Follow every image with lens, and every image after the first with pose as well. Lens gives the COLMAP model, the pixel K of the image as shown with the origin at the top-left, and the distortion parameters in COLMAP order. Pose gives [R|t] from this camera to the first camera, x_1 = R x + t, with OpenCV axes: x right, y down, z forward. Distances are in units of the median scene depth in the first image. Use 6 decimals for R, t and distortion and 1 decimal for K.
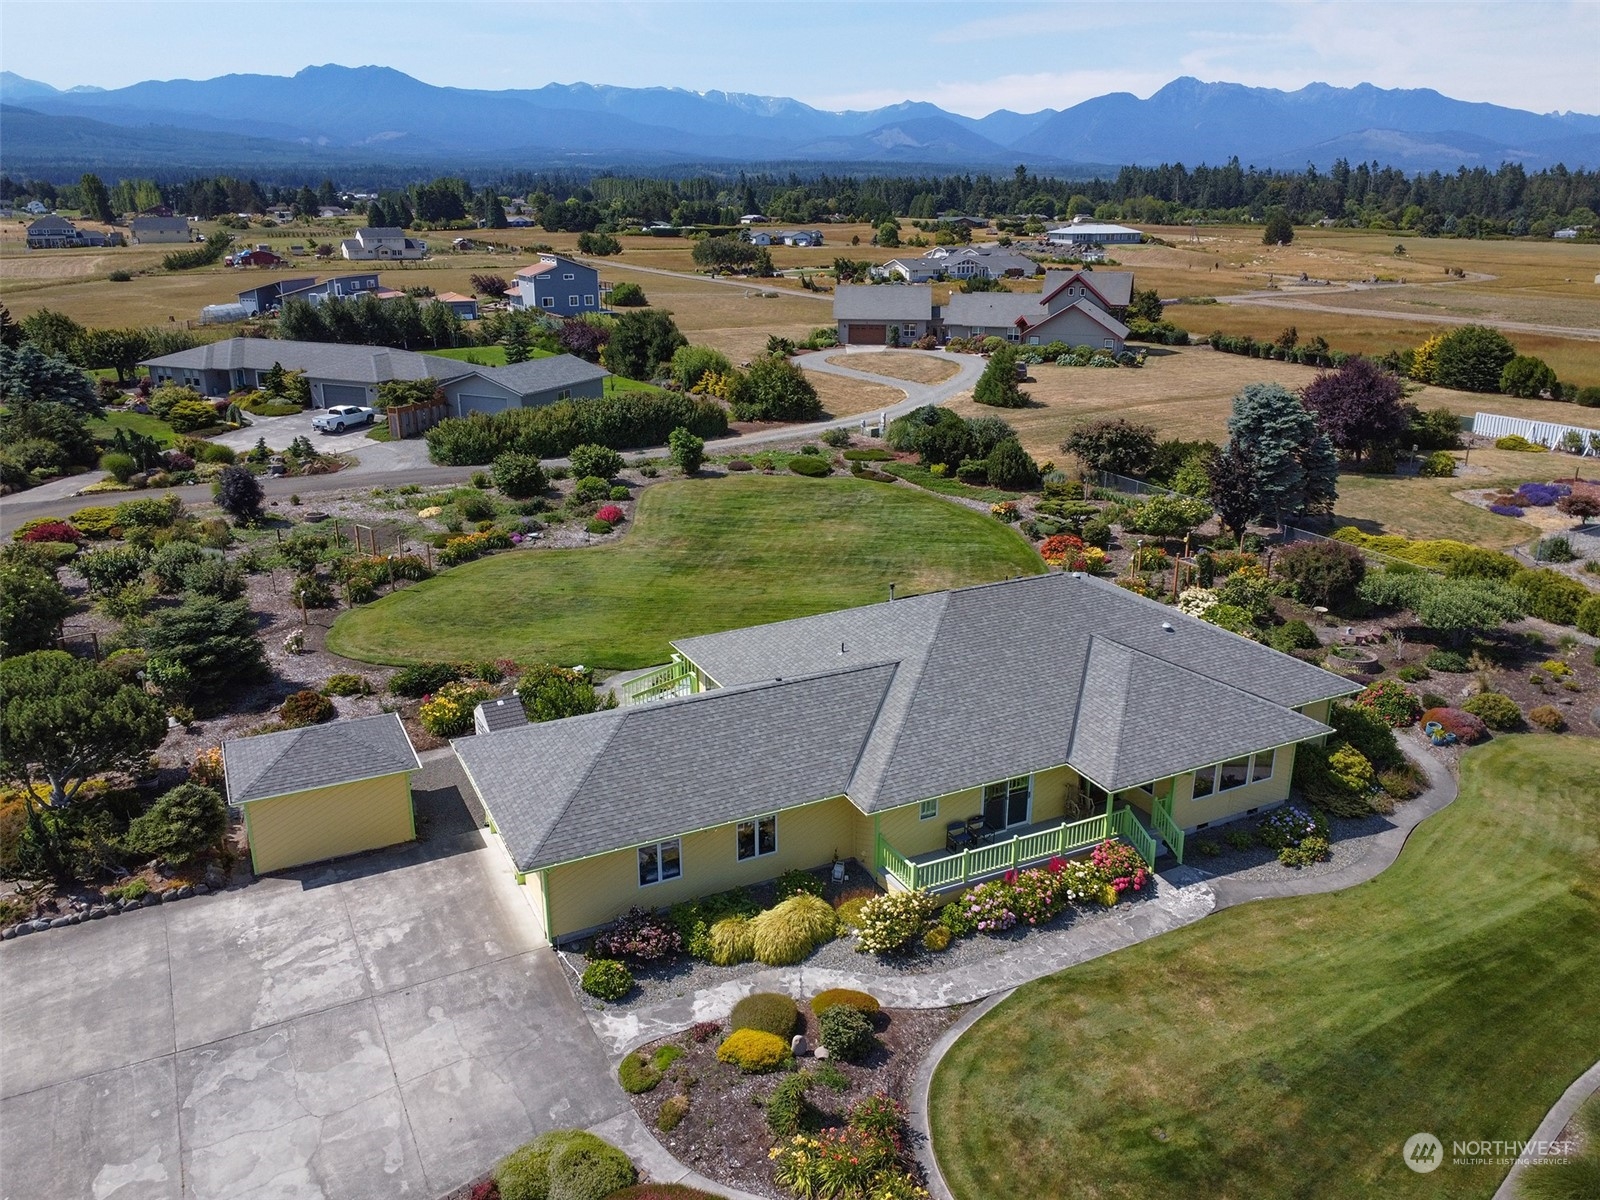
lens RADIAL K [[1207.2, 0, 800.0], [0, 1207.2, 600.0], [0, 0, 1]] dist [0.004731, -0.006523]
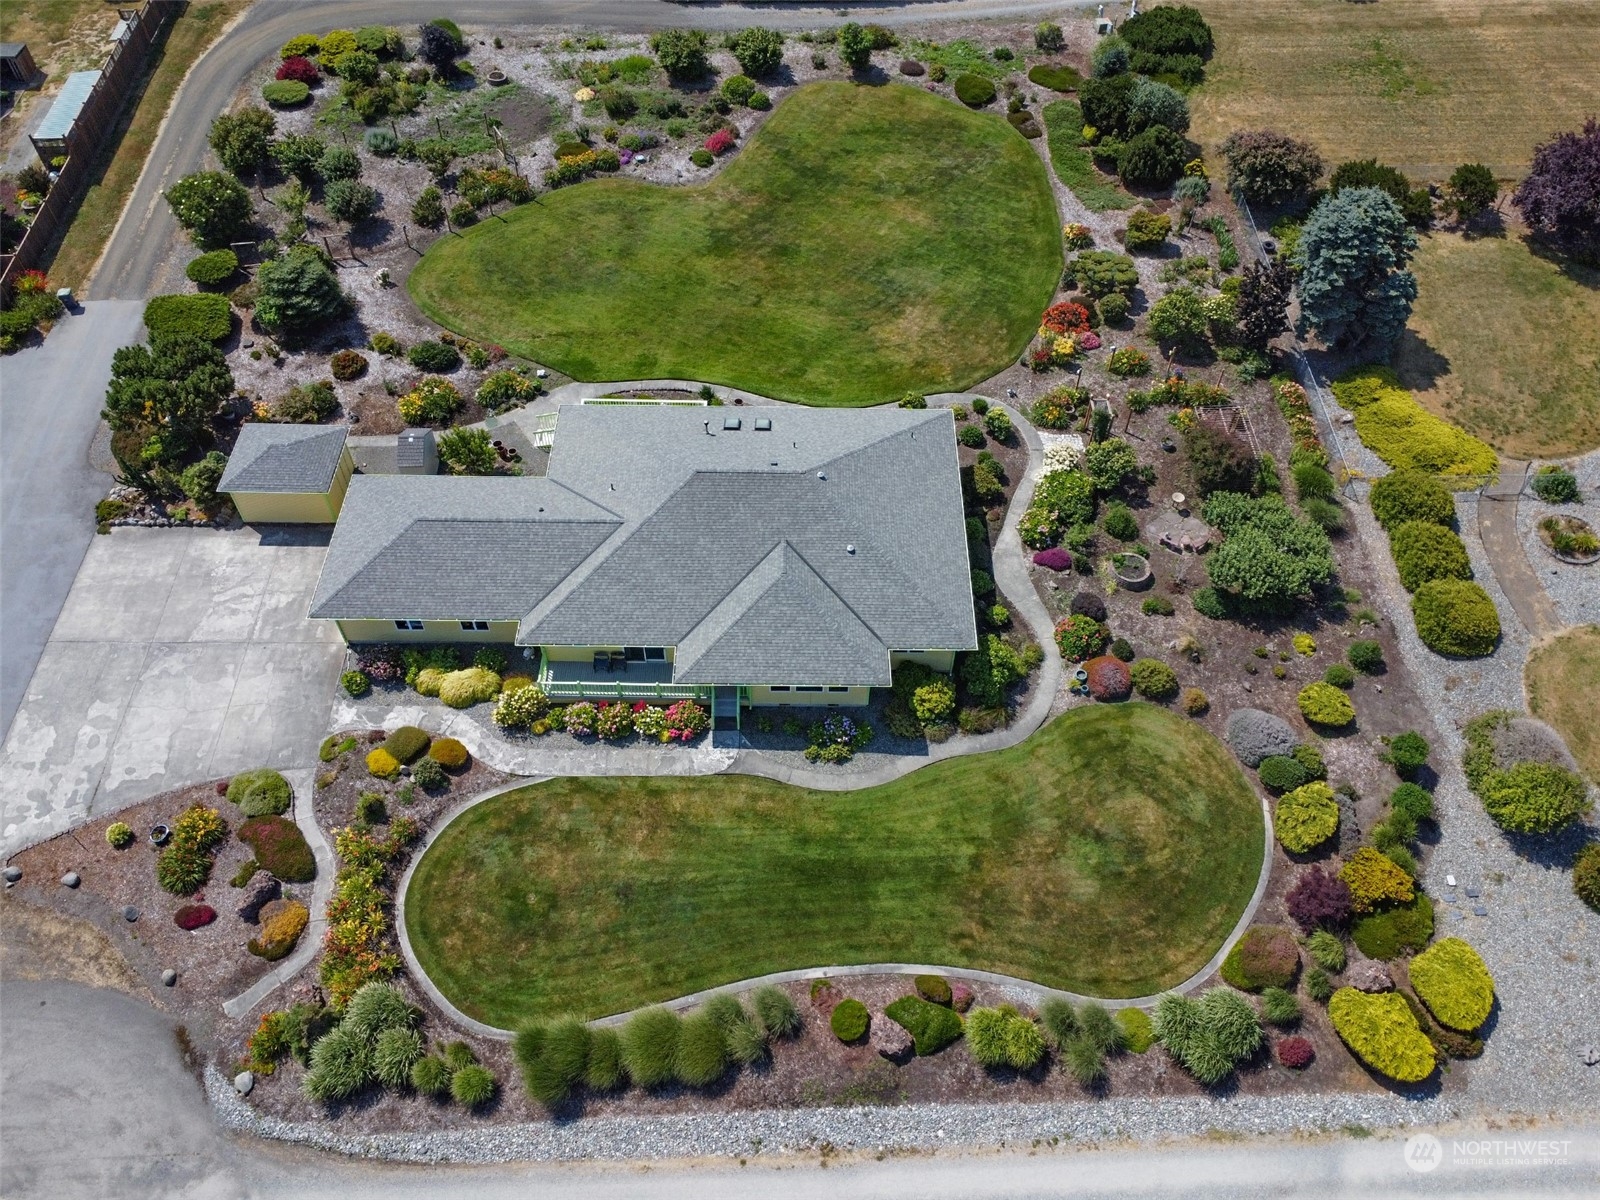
lens RADIAL K [[1249.4, 0, 800.0], [0, 1249.4, 600.0], [0, 0, 1]] dist [0.001965, 0.000155]
pose [[0.889339, 0.362963, -0.278089, 0.658564], [-0.154947, 0.811423, 0.563546, -0.679716], [0.430195, -0.458094, 0.777870, -0.060174]]
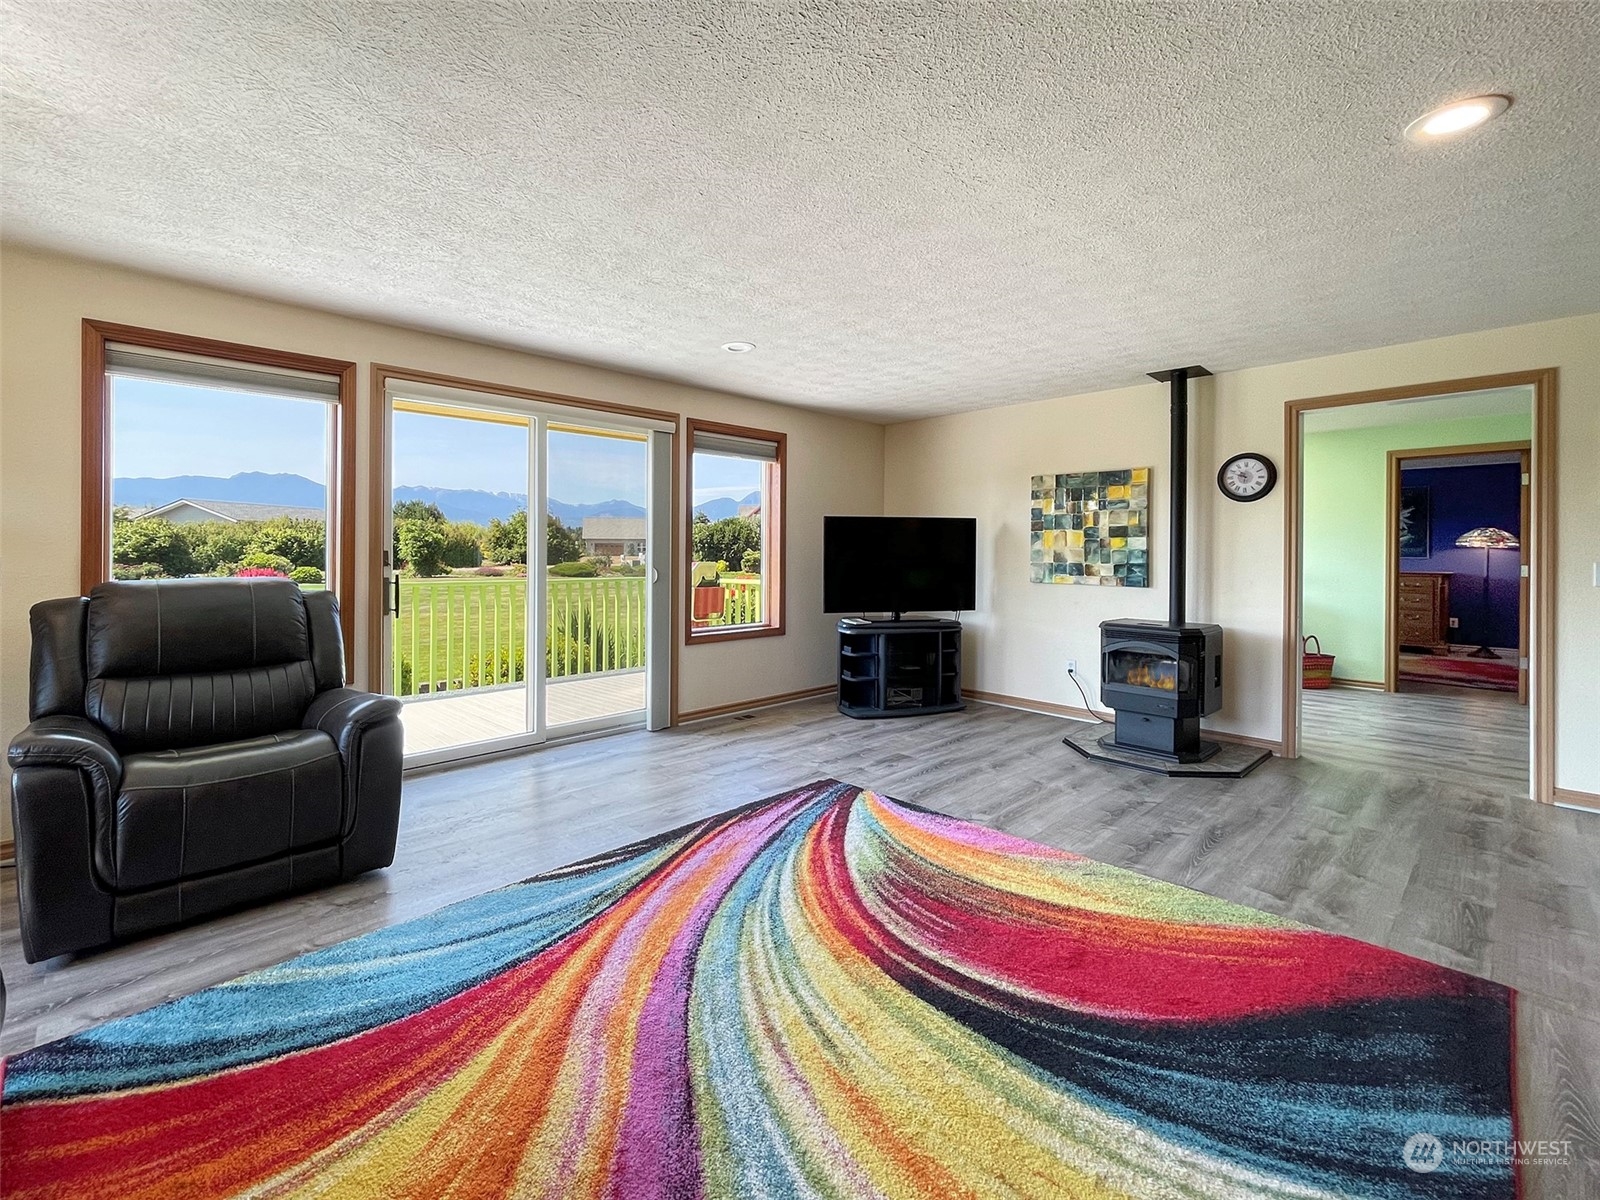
lens RADIAL K [[699.9, 0, 736.2], [0, 699.9, 547.9], [0, 0, 1]] dist [0.001269, 0.000398]
pose [[0.967128, 0.003591, 0.254266, -0.013598], [0.078328, 0.947077, -0.311304, 0.088921], [-0.241927, 0.320987, 0.915663, 1.053396]]
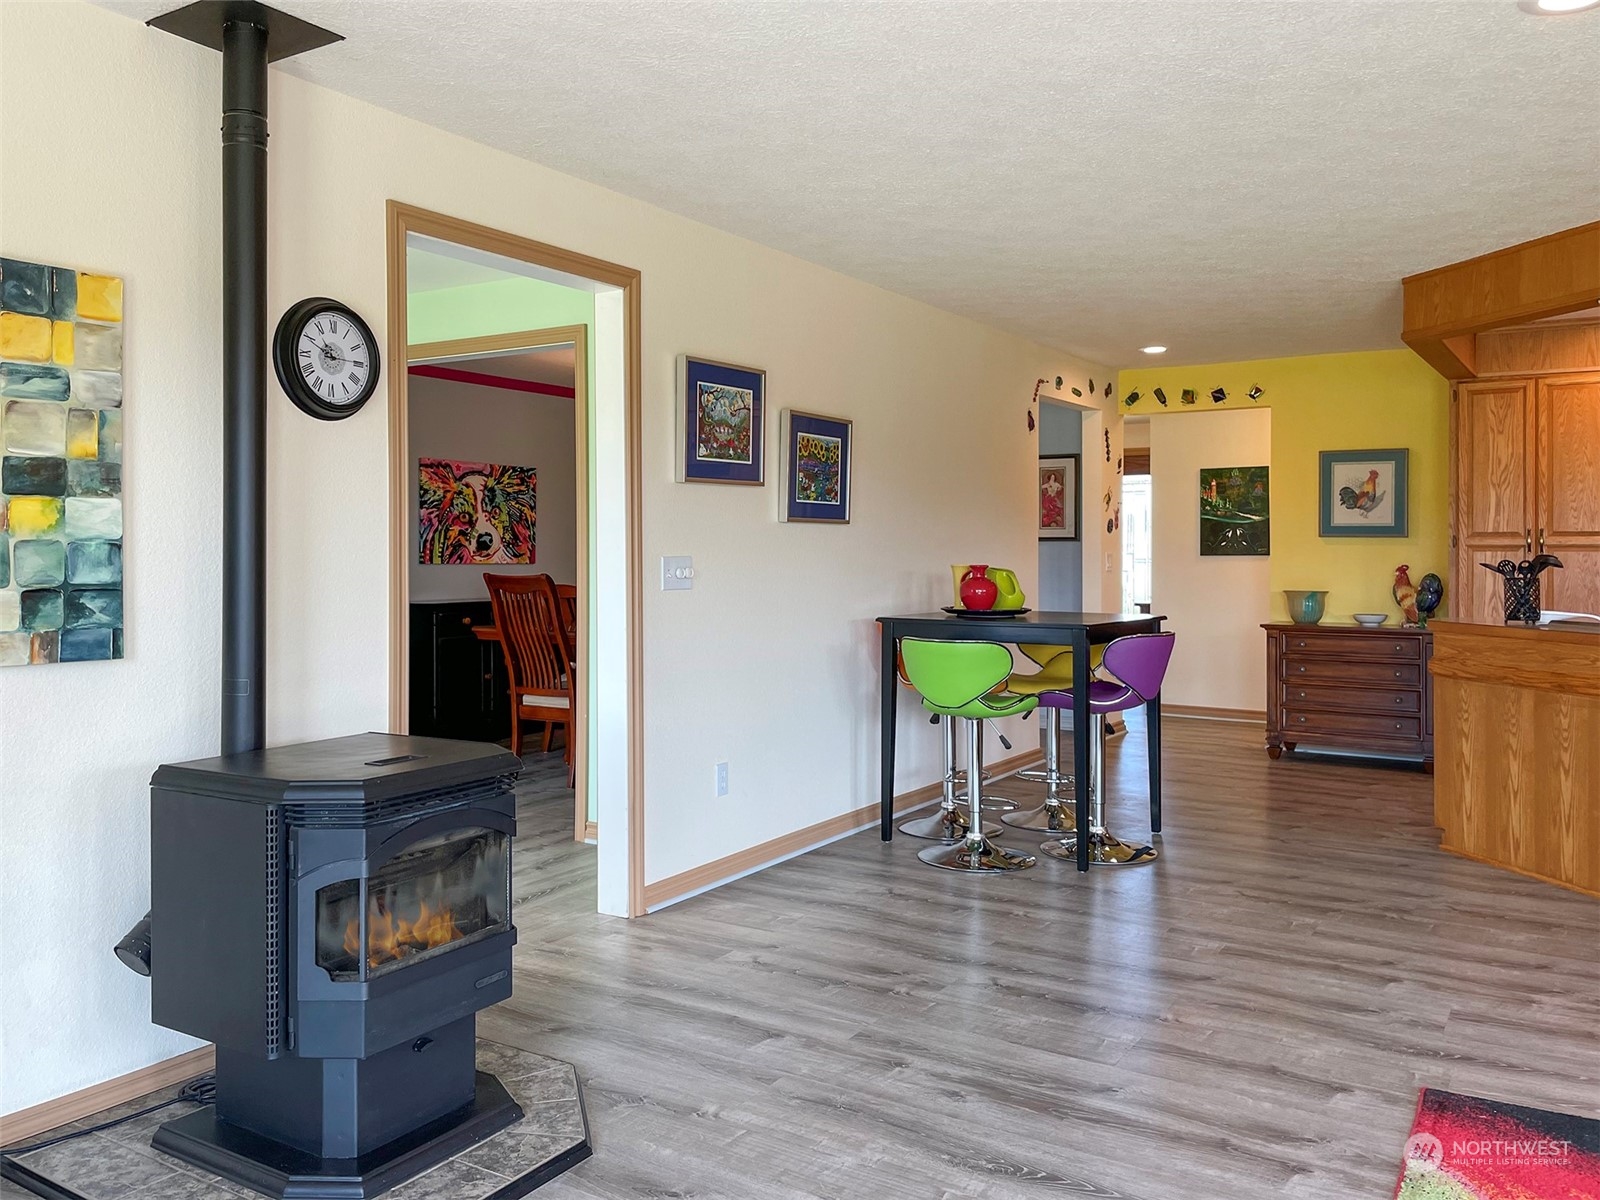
lens RADIAL K [[1264.9, 0, 791.7], [0, 1264.9, 543.8], [0, 0, 1]] dist [0.002571, -0.001711]
pose [[-0.502390, -0.003407, 0.864635, 0.007609], [0.273901, 0.947865, 0.162883, 0.056813], [-0.820112, 0.318655, -0.475264, 1.148128]]
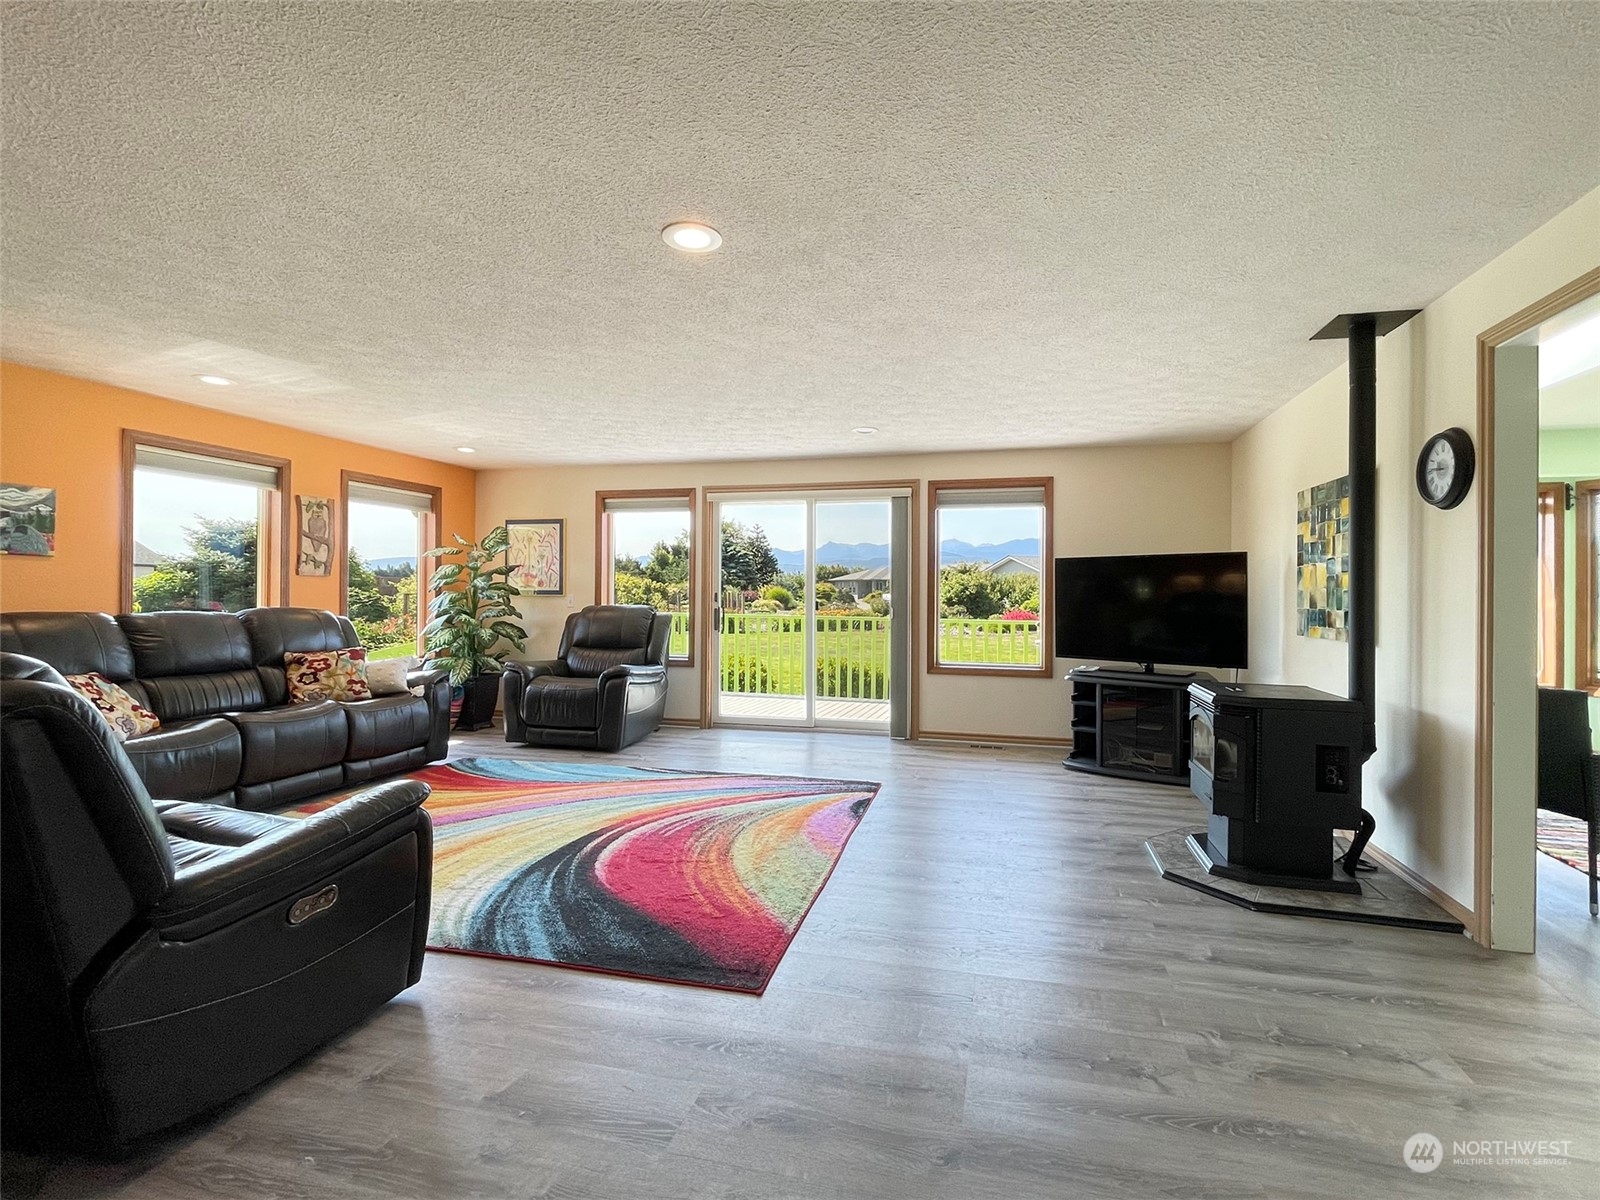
lens RADIAL K [[711.7, 0, 845.5], [0, 711.7, 591.8], [0, 0, 1]] dist [0.001817, -0.000070]
pose [[0.767963, 0.000959, -0.640494, 0.090566], [-0.208014, 0.946165, -0.247995, 0.090472], [0.605775, 0.323683, 0.726819, 1.050052]]
